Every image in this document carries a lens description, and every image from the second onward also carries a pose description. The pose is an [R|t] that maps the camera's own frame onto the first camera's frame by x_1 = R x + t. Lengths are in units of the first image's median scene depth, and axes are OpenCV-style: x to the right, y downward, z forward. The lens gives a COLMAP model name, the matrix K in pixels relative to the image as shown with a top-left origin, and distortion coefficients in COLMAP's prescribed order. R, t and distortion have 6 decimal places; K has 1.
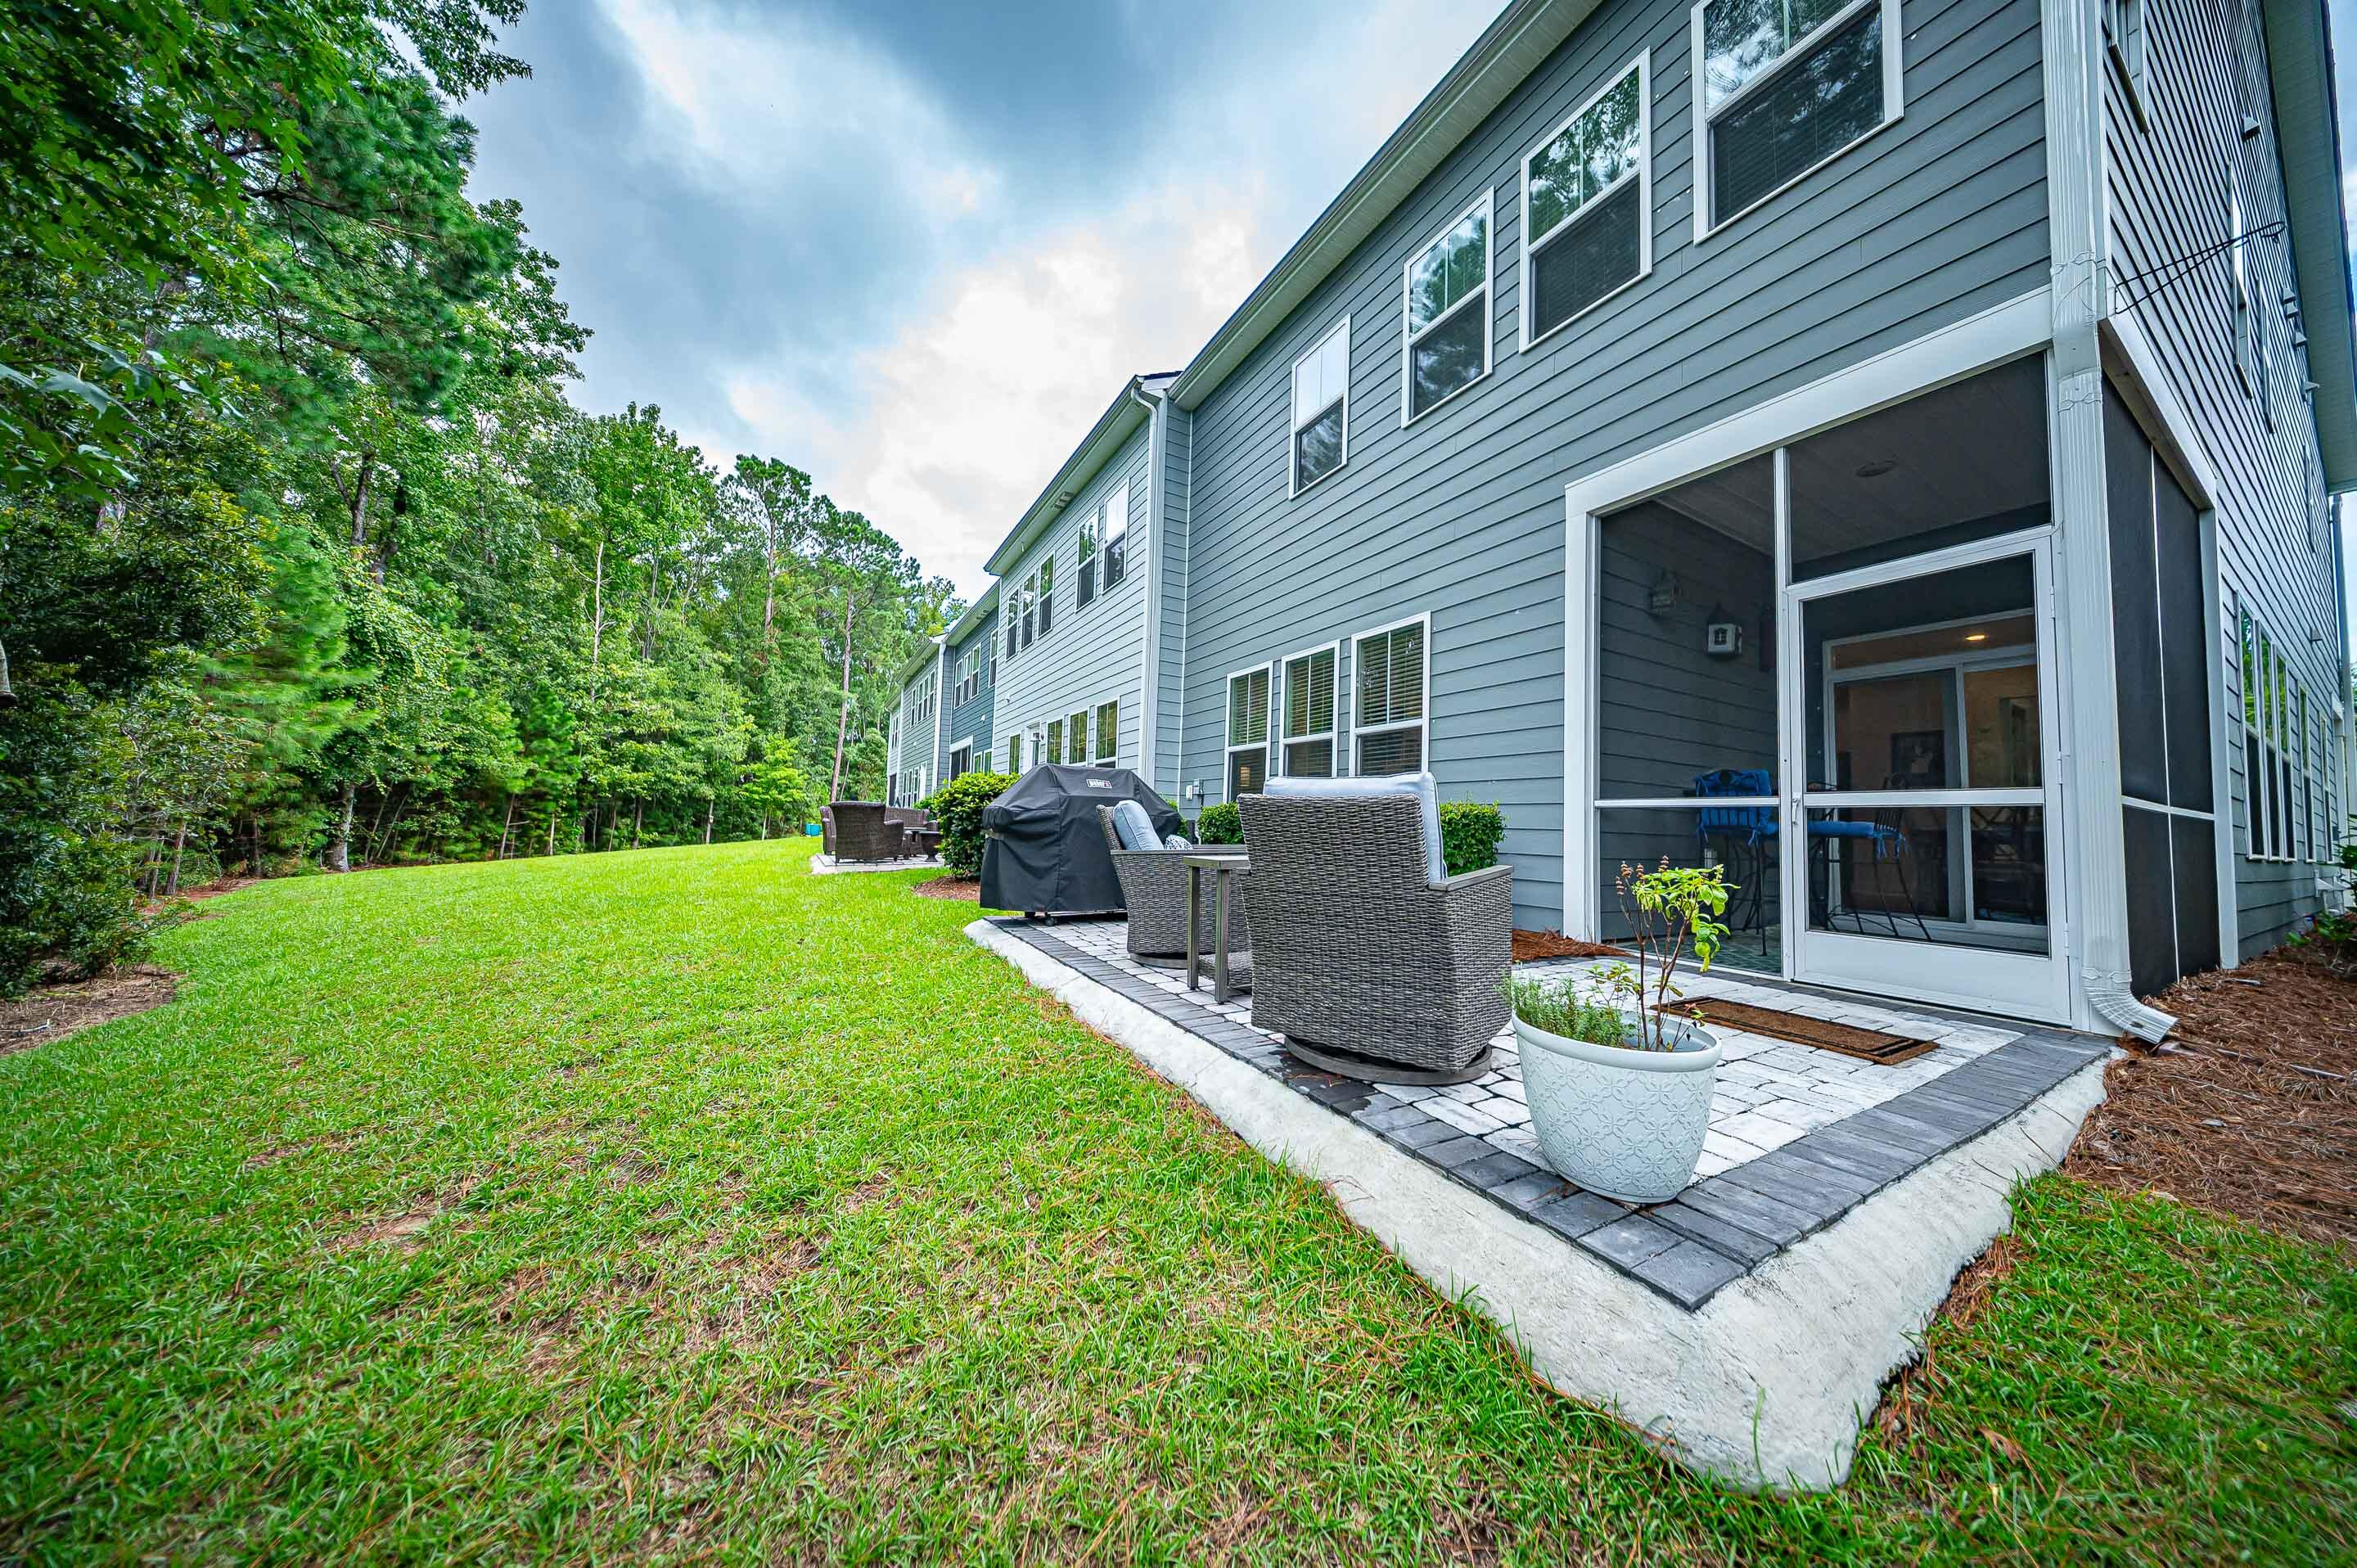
lens RADIAL K [[697.7, 0, 1178.5], [0, 697.7, 784.0], [0, 0, 1]] dist [0.005159, -0.003074]
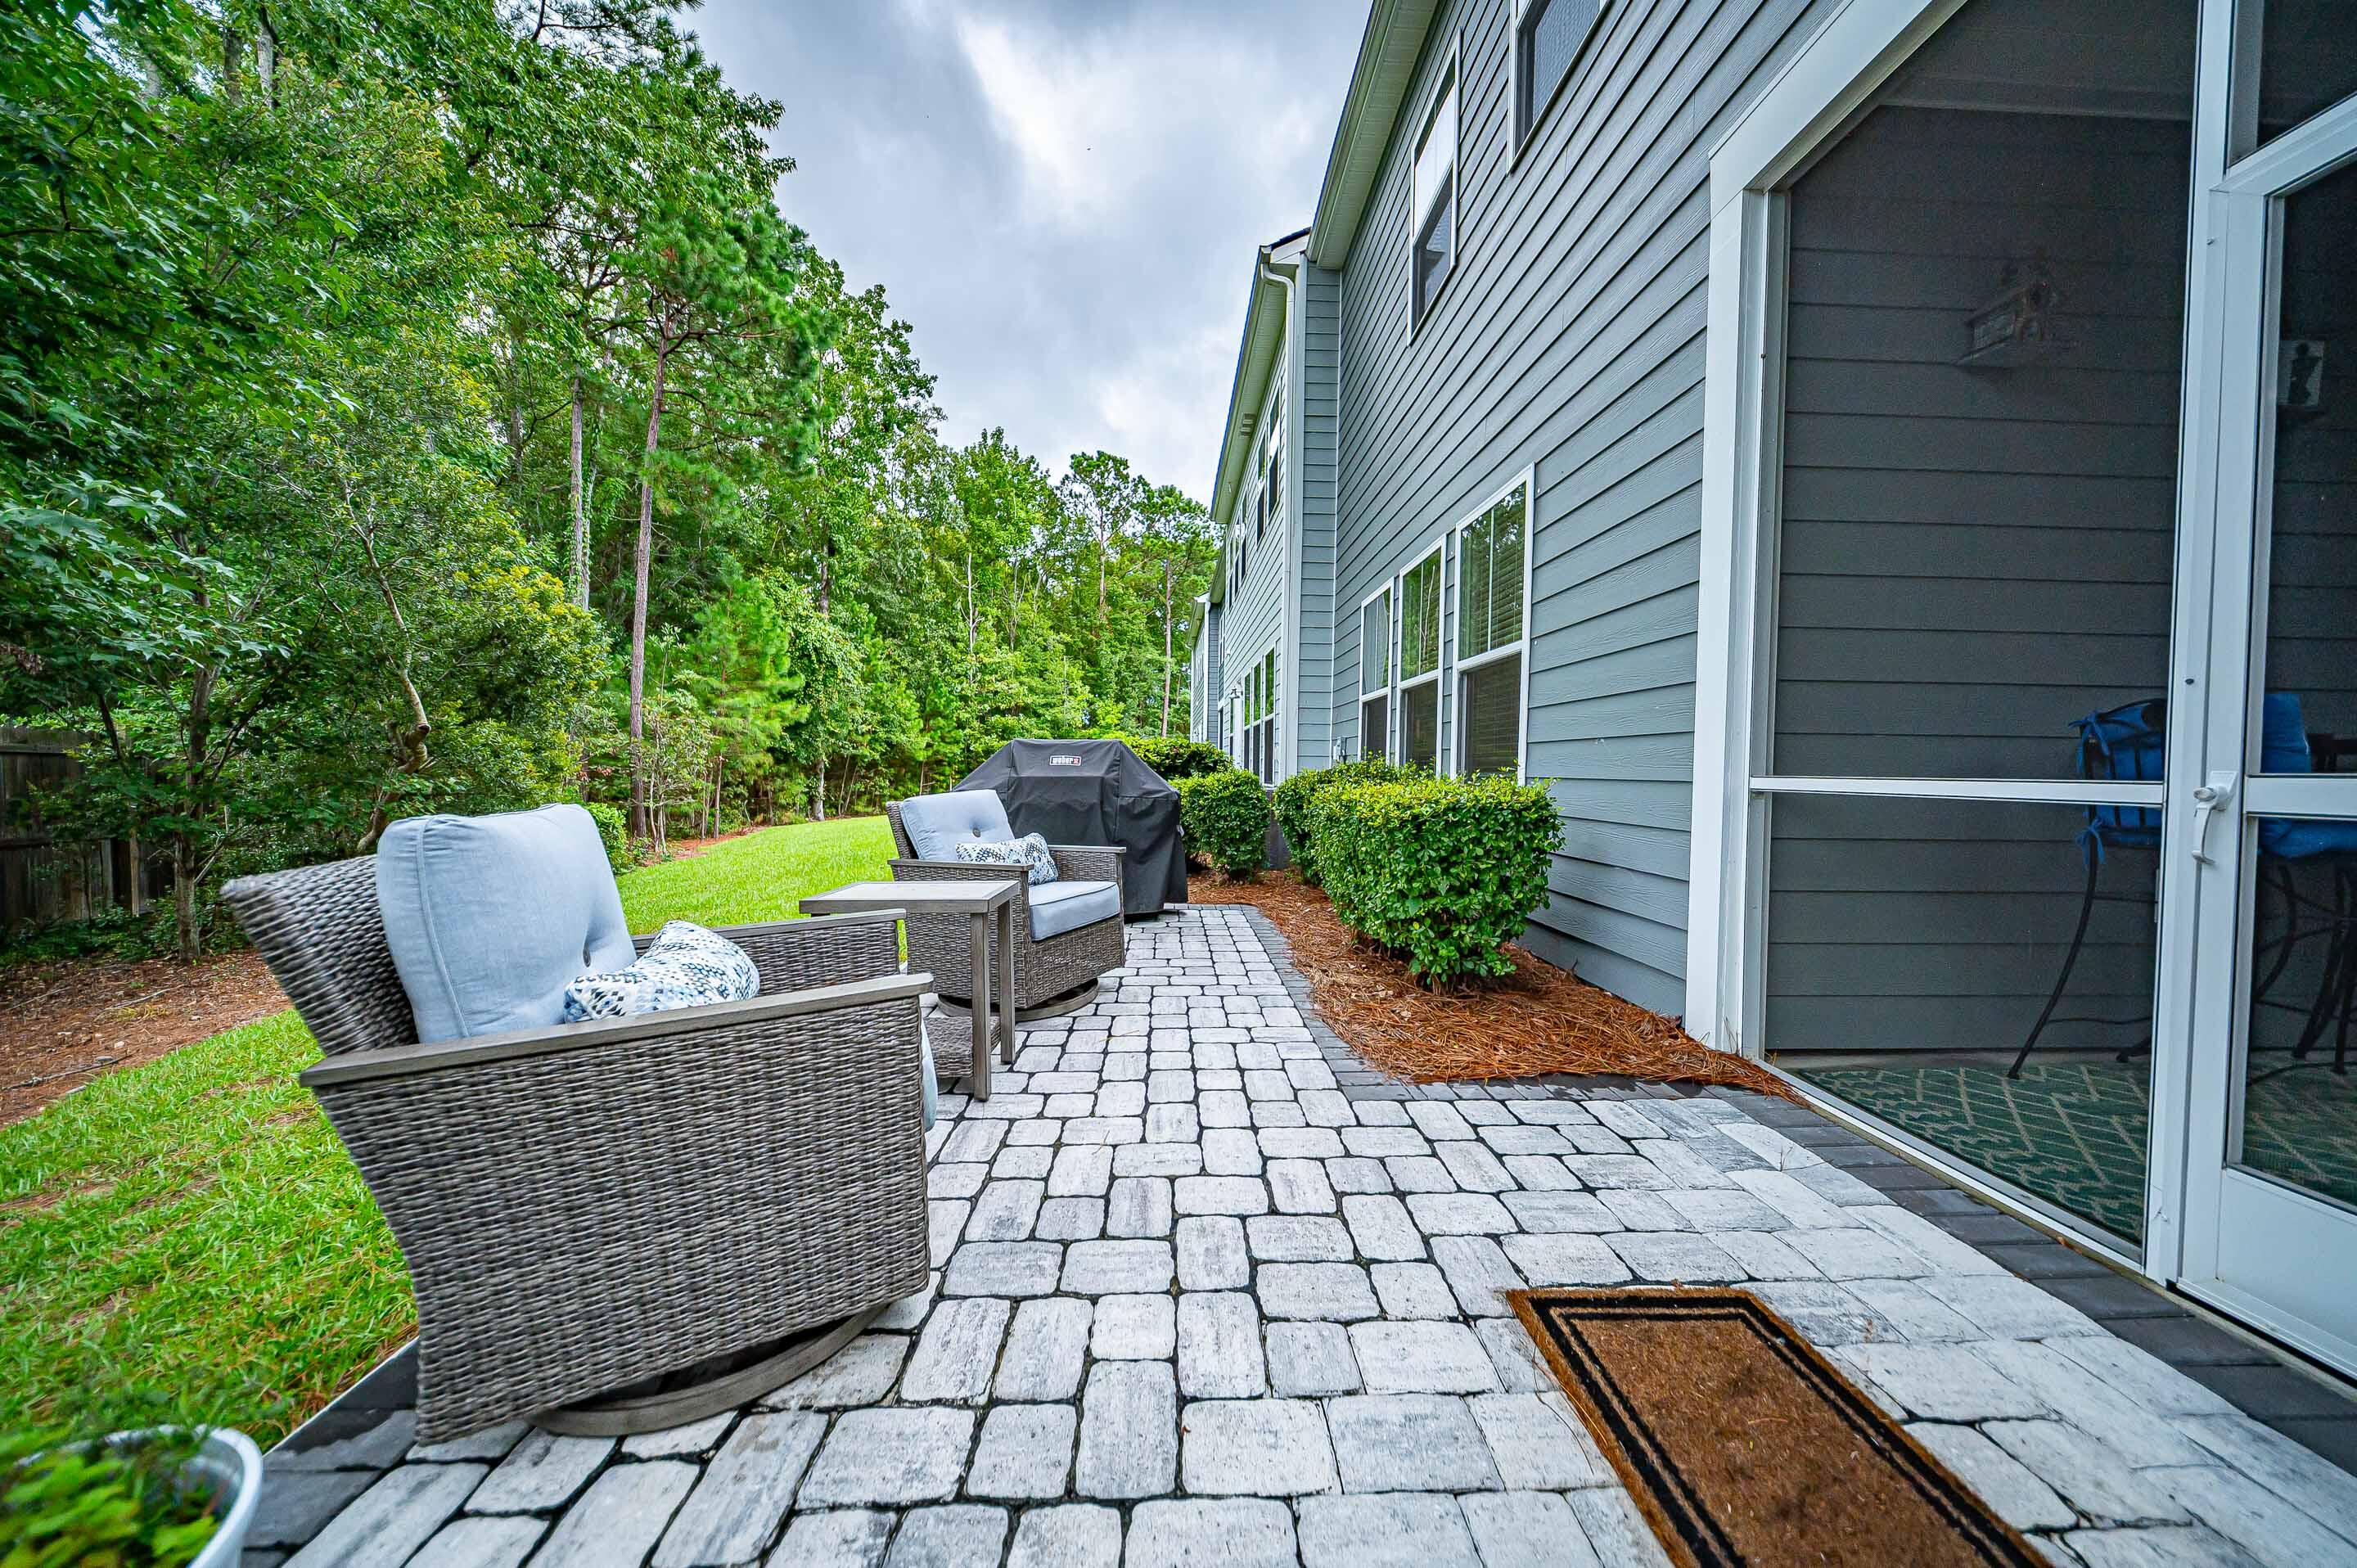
lens RADIAL K [[702.3, 0, 1177.7], [0, 702.3, 783.2], [0, 0, 1]] dist [0.008250, -0.004137]
pose [[0.888936, -0.011339, -0.457891, 0.069449], [0.043548, 0.997257, 0.059846, -0.003126], [0.455956, -0.073139, 0.886992, 0.054030]]
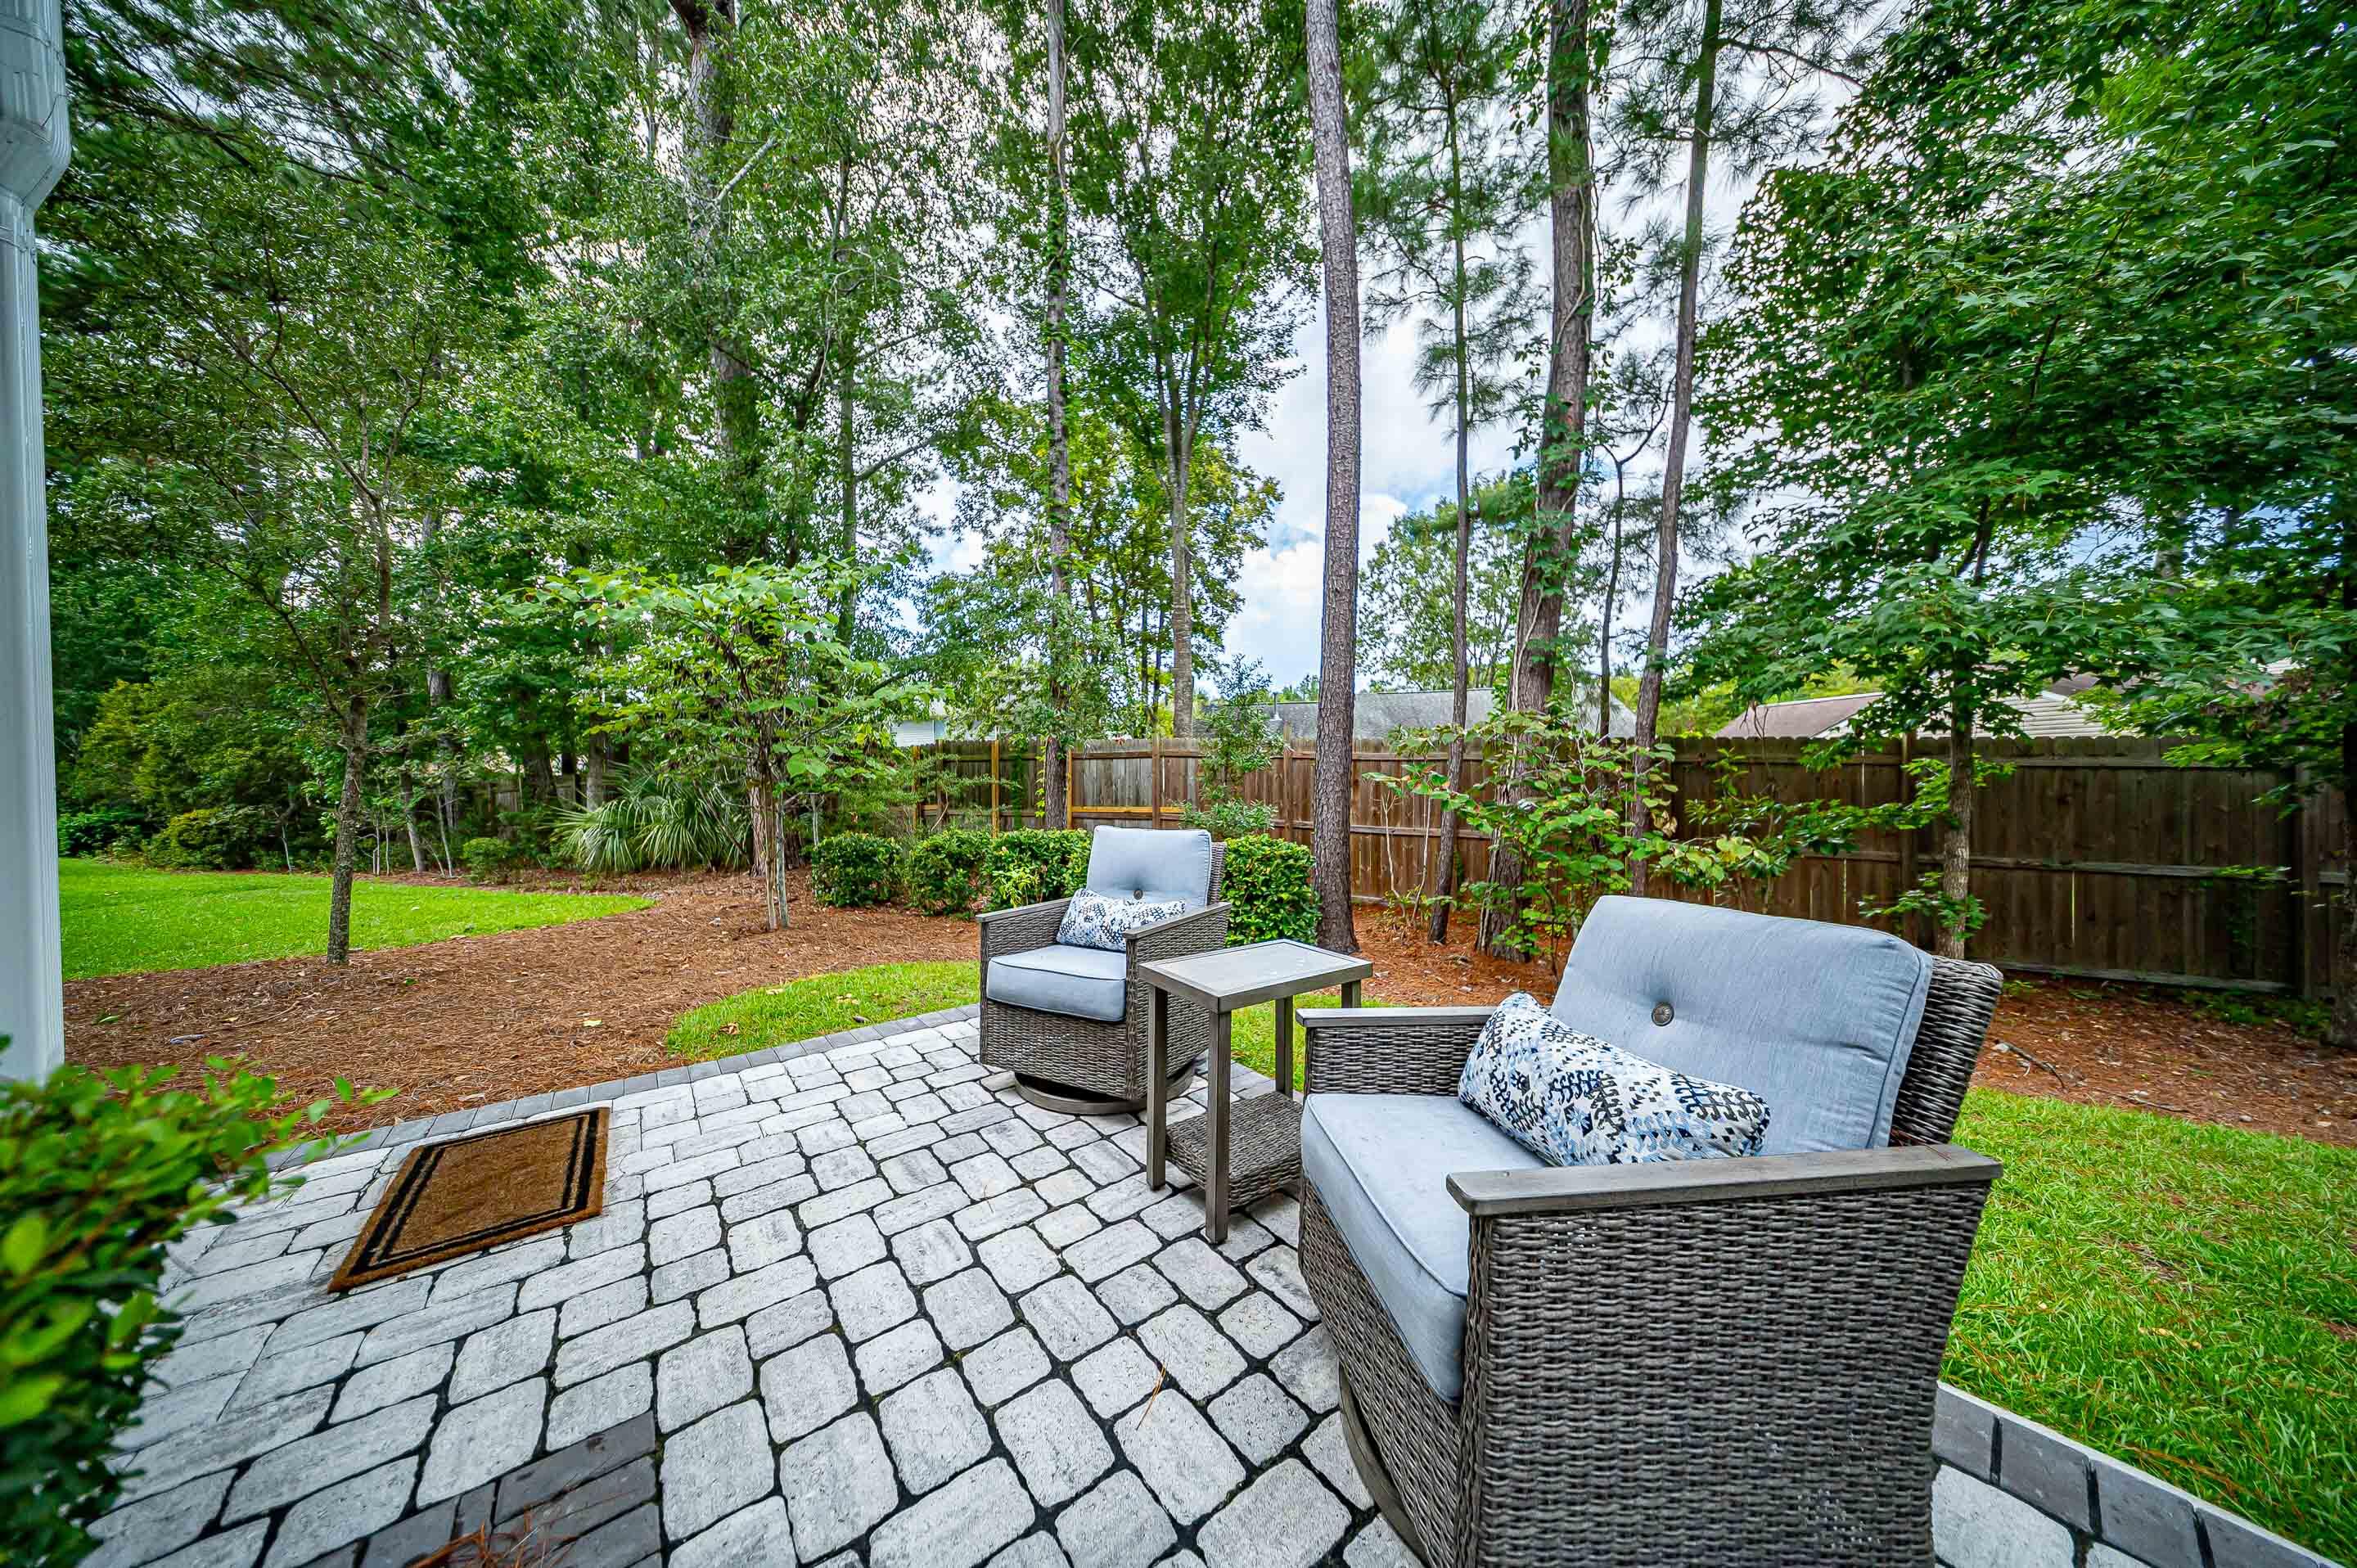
lens RADIAL K [[707.8, 0, 1184.1], [0, 707.8, 790.6], [0, 0, 1]] dist [0.007301, -0.002022]
pose [[-0.984396, -0.013182, -0.175475, 0.030757], [-0.006350, 0.999202, -0.039441, -0.001887], [0.175855, -0.037711, -0.983694, 0.165358]]
